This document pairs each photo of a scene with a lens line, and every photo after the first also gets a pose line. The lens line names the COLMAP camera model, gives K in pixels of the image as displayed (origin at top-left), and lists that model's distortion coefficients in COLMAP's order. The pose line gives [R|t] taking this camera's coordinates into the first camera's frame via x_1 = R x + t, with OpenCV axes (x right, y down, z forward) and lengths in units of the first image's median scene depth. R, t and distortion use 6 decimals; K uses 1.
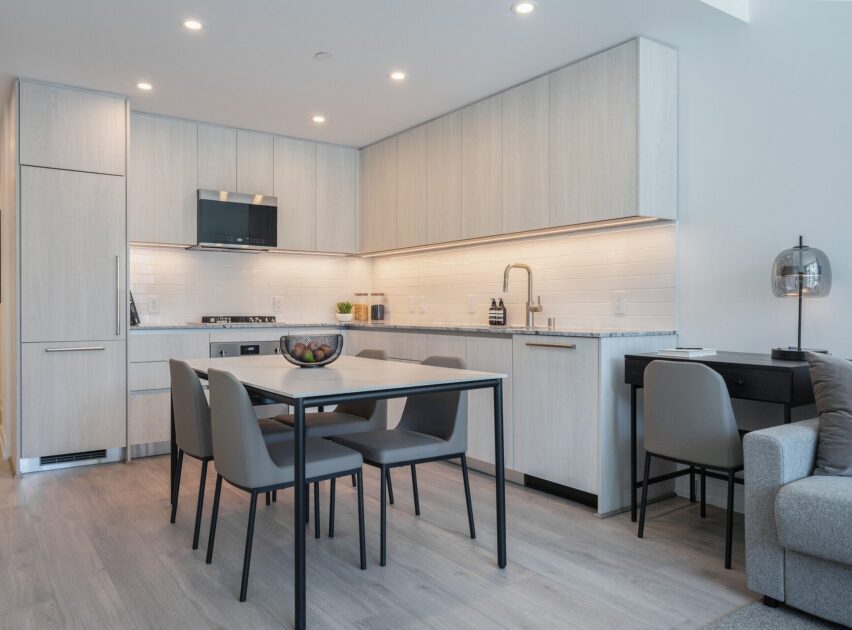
lens RADIAL K [[623.7, 0, 430.5], [0, 623.7, 310.3], [0, 0, 1]] dist [-0.002946, -0.001143]
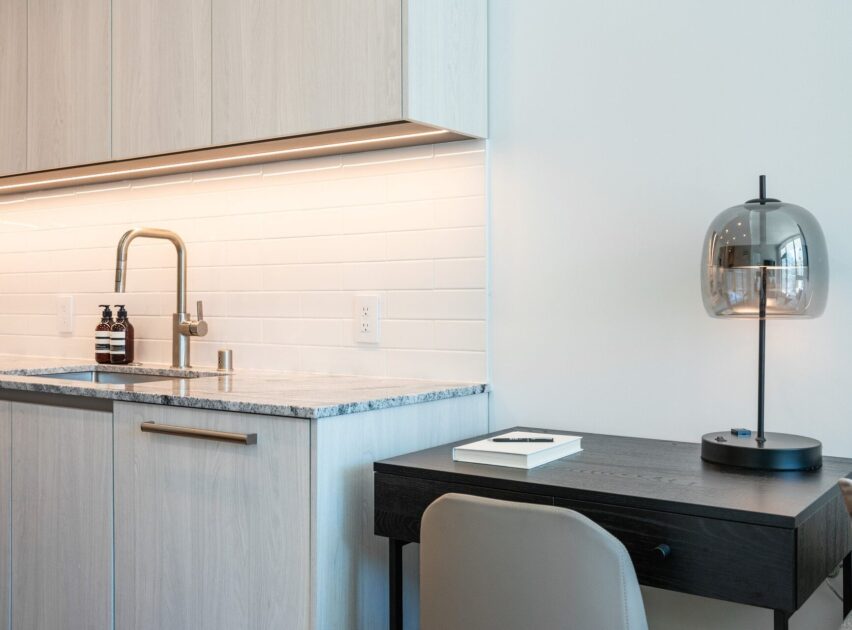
lens RADIAL K [[932.5, 0, 424.9], [0, 932.5, 312.5], [0, 0, 1]] dist [0.010155, 0.000000]
pose [[0.943470, -0.005759, 0.331408, 0.134458], [0.002894, 0.999954, 0.009137, -0.026416], [-0.331446, -0.007661, 0.943443, 0.396541]]
